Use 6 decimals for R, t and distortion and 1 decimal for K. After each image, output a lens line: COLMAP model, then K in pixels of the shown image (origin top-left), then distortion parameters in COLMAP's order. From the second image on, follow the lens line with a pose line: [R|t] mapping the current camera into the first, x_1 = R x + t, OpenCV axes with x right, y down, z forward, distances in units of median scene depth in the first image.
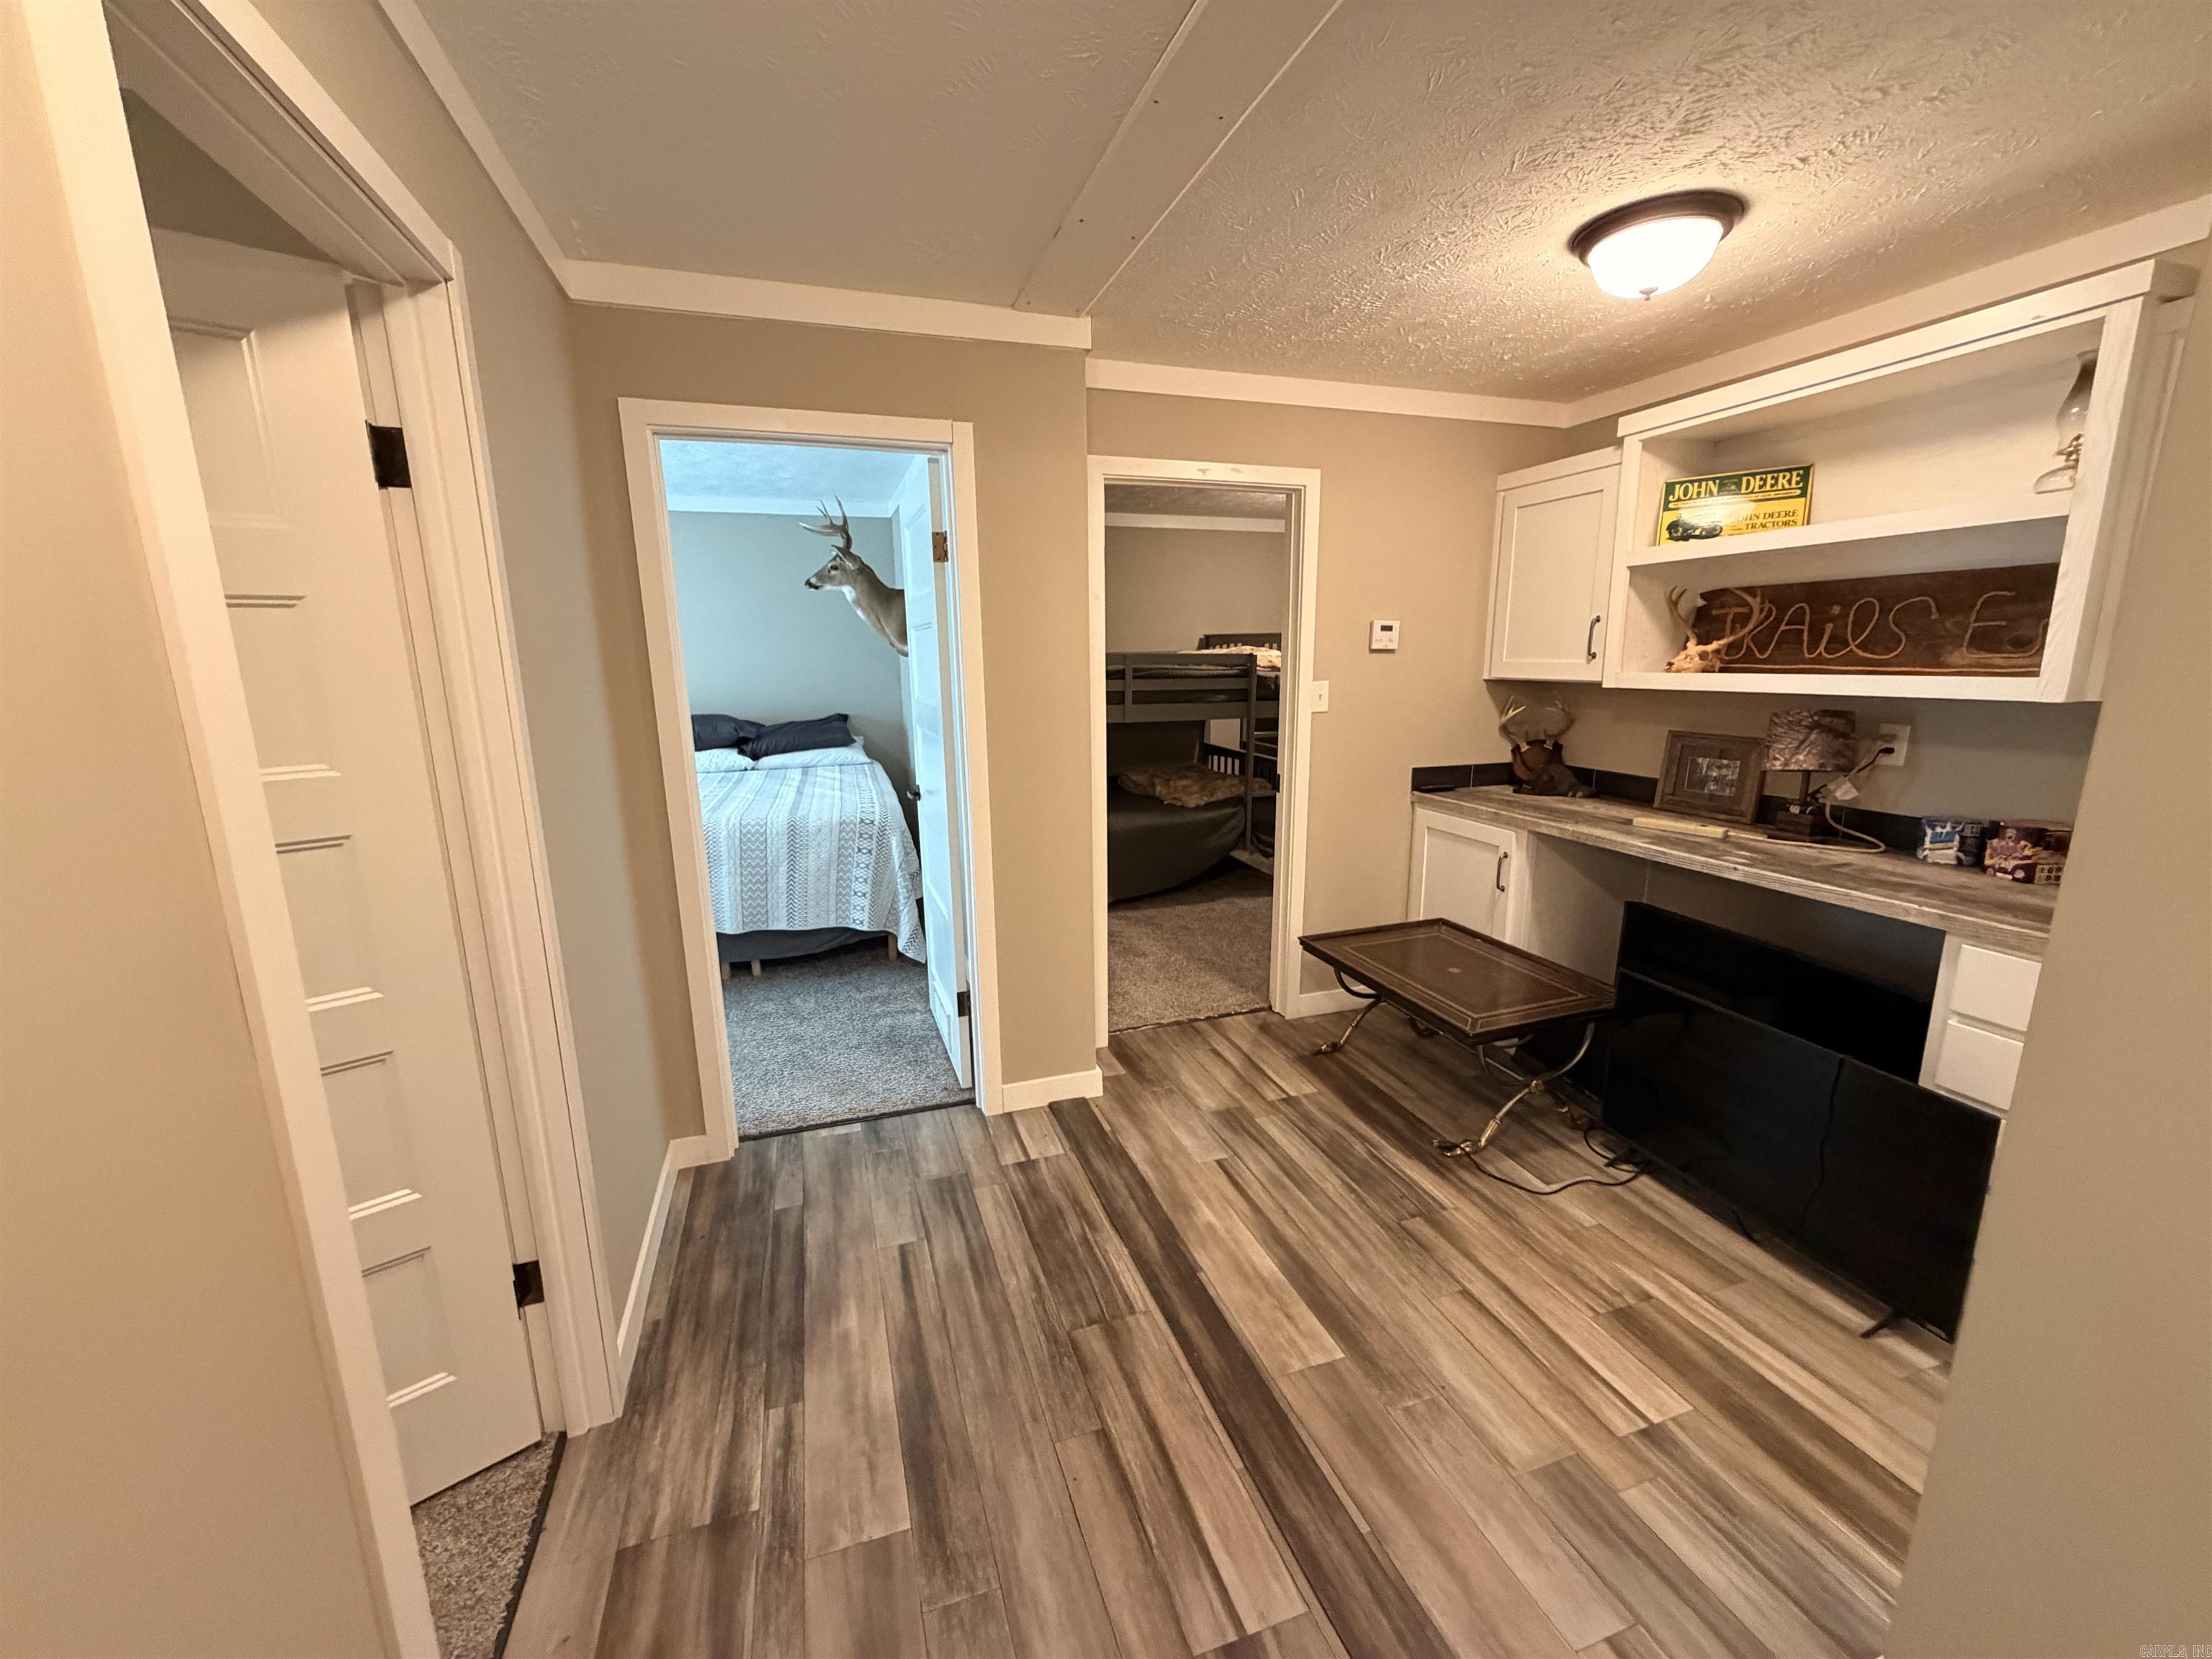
lens RADIAL K [[879.5, 0, 1100.6], [0, 879.5, 831.1], [0, 0, 1]] dist [0.001297, -0.000002]
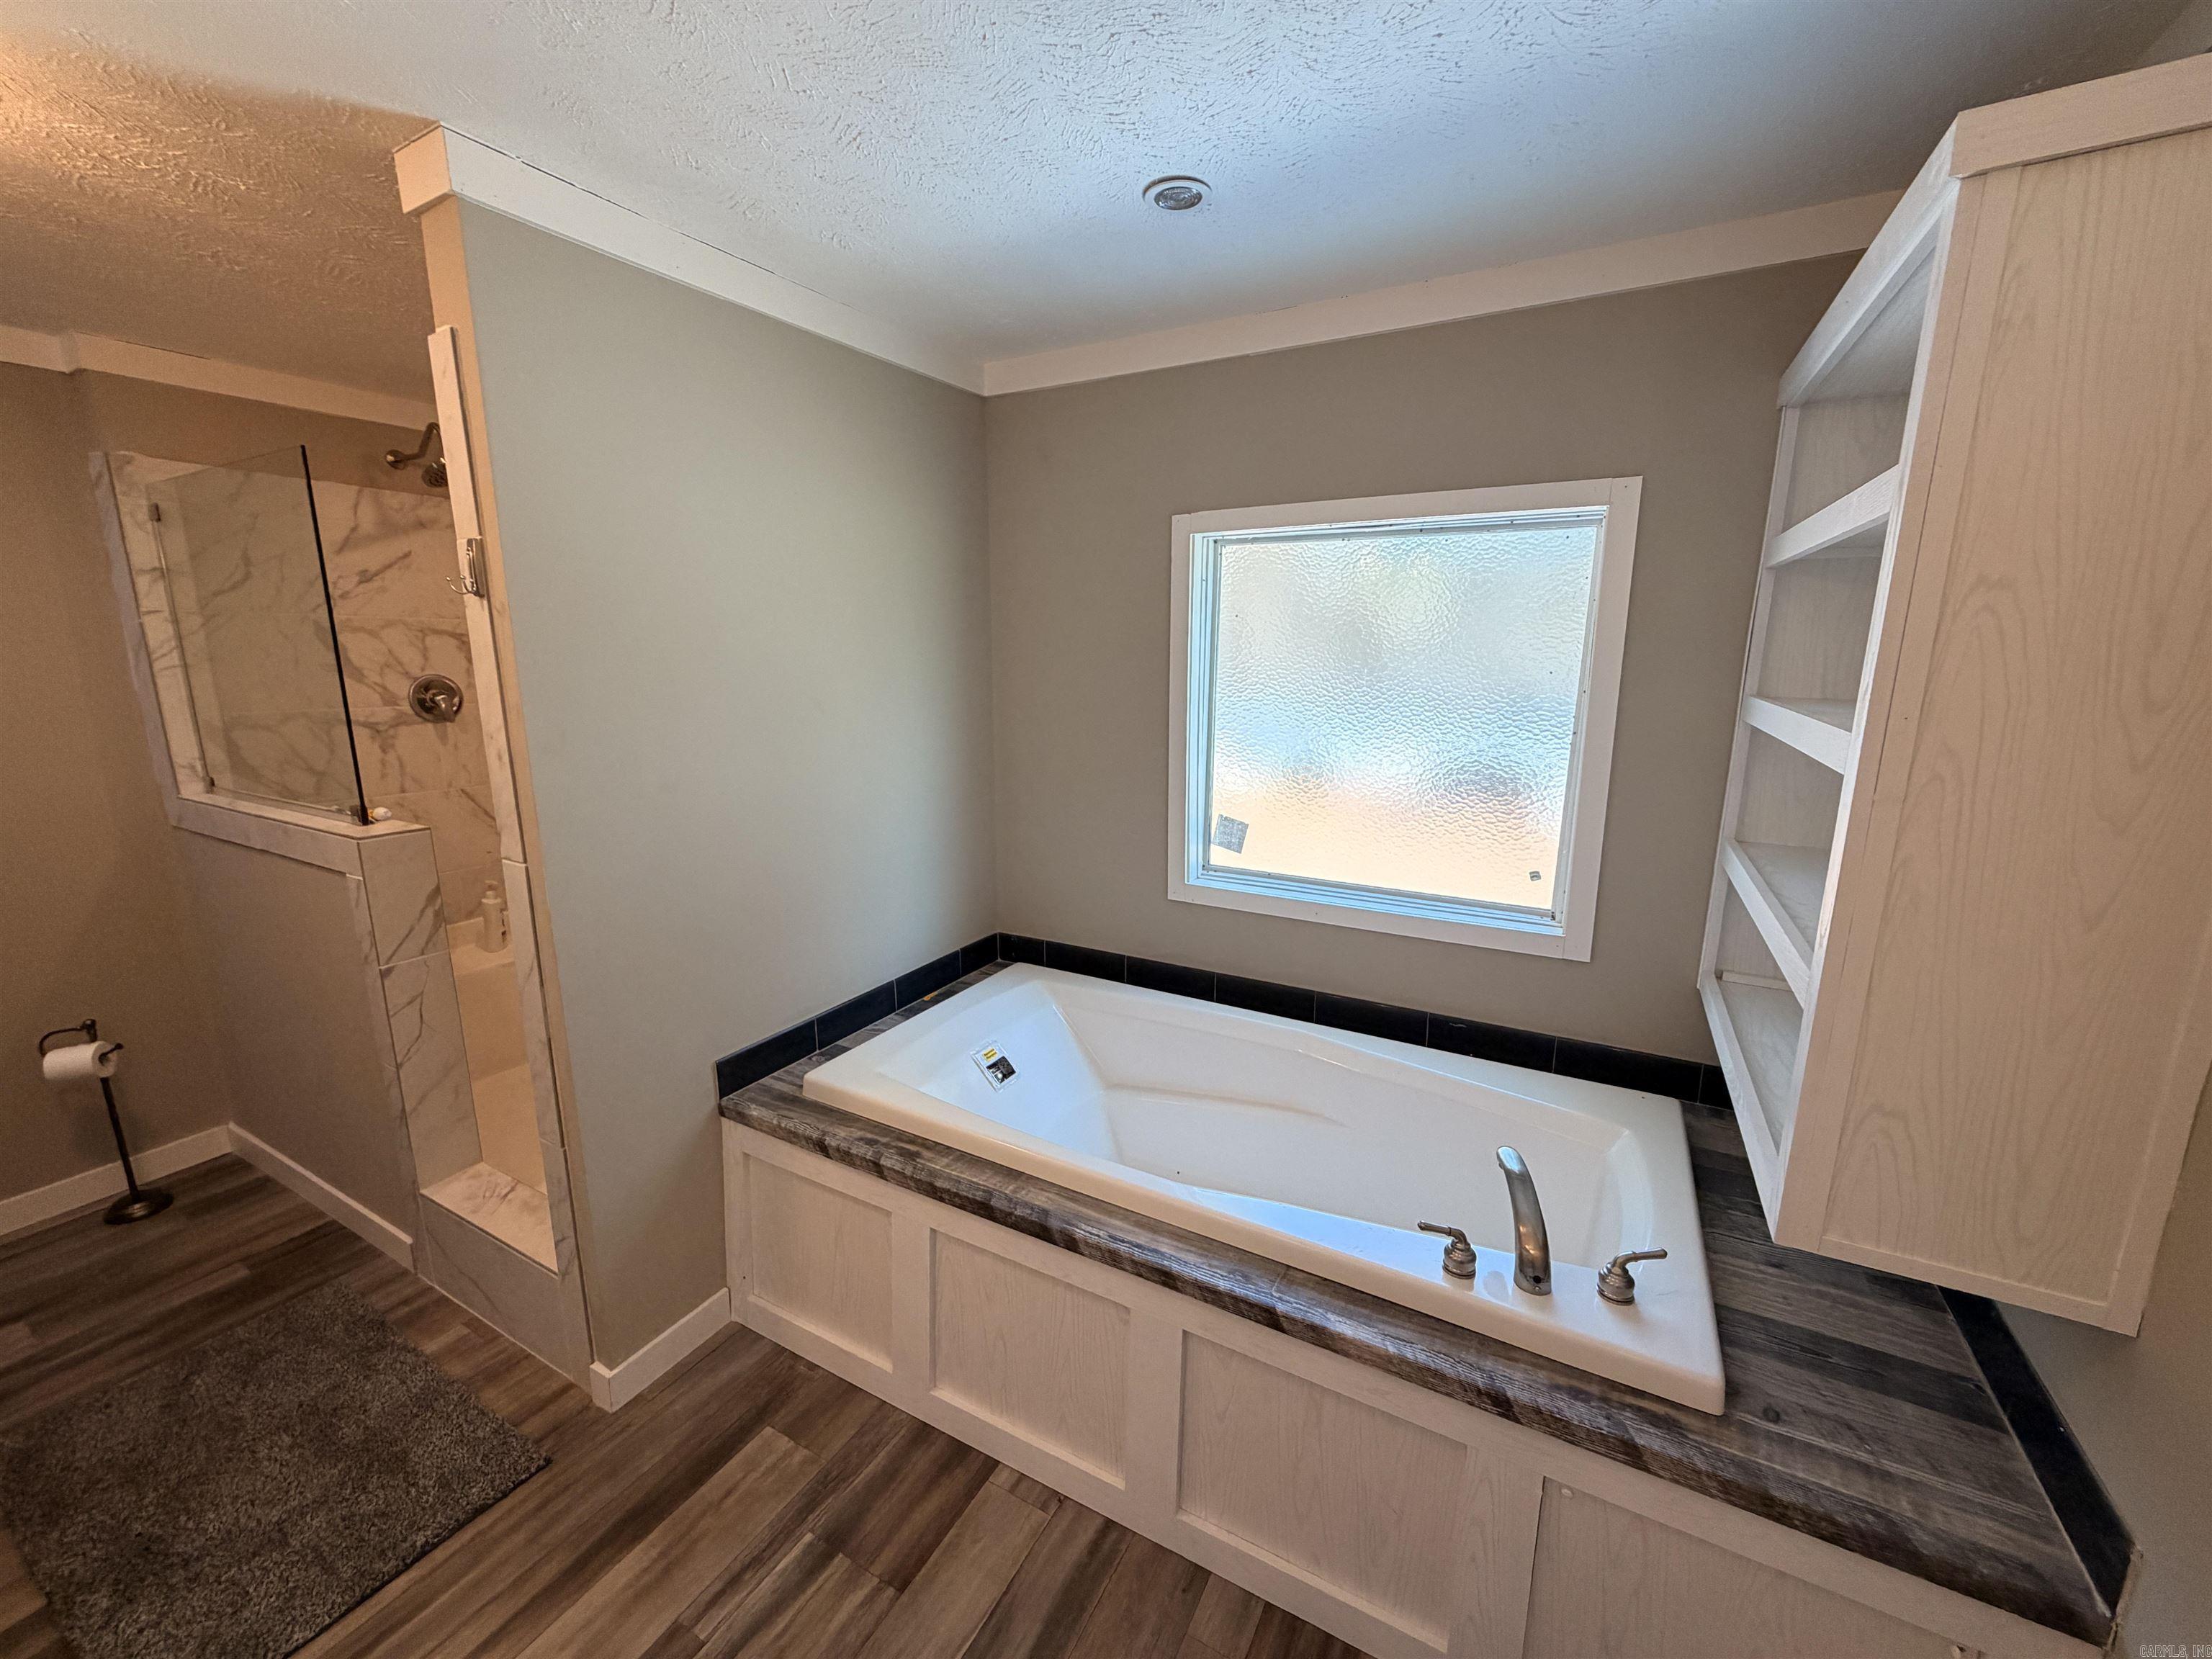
lens RADIAL K [[879.5, 0, 1103.7], [0, 879.5, 830.7], [0, 0, 1]] dist [0.001297, -0.000002]
pose [[-0.672240, -0.135030, 0.727915, -1.281199], [0.157548, 0.934612, 0.318871, -0.283475], [-0.723376, 0.329040, -0.607009, 1.119131]]
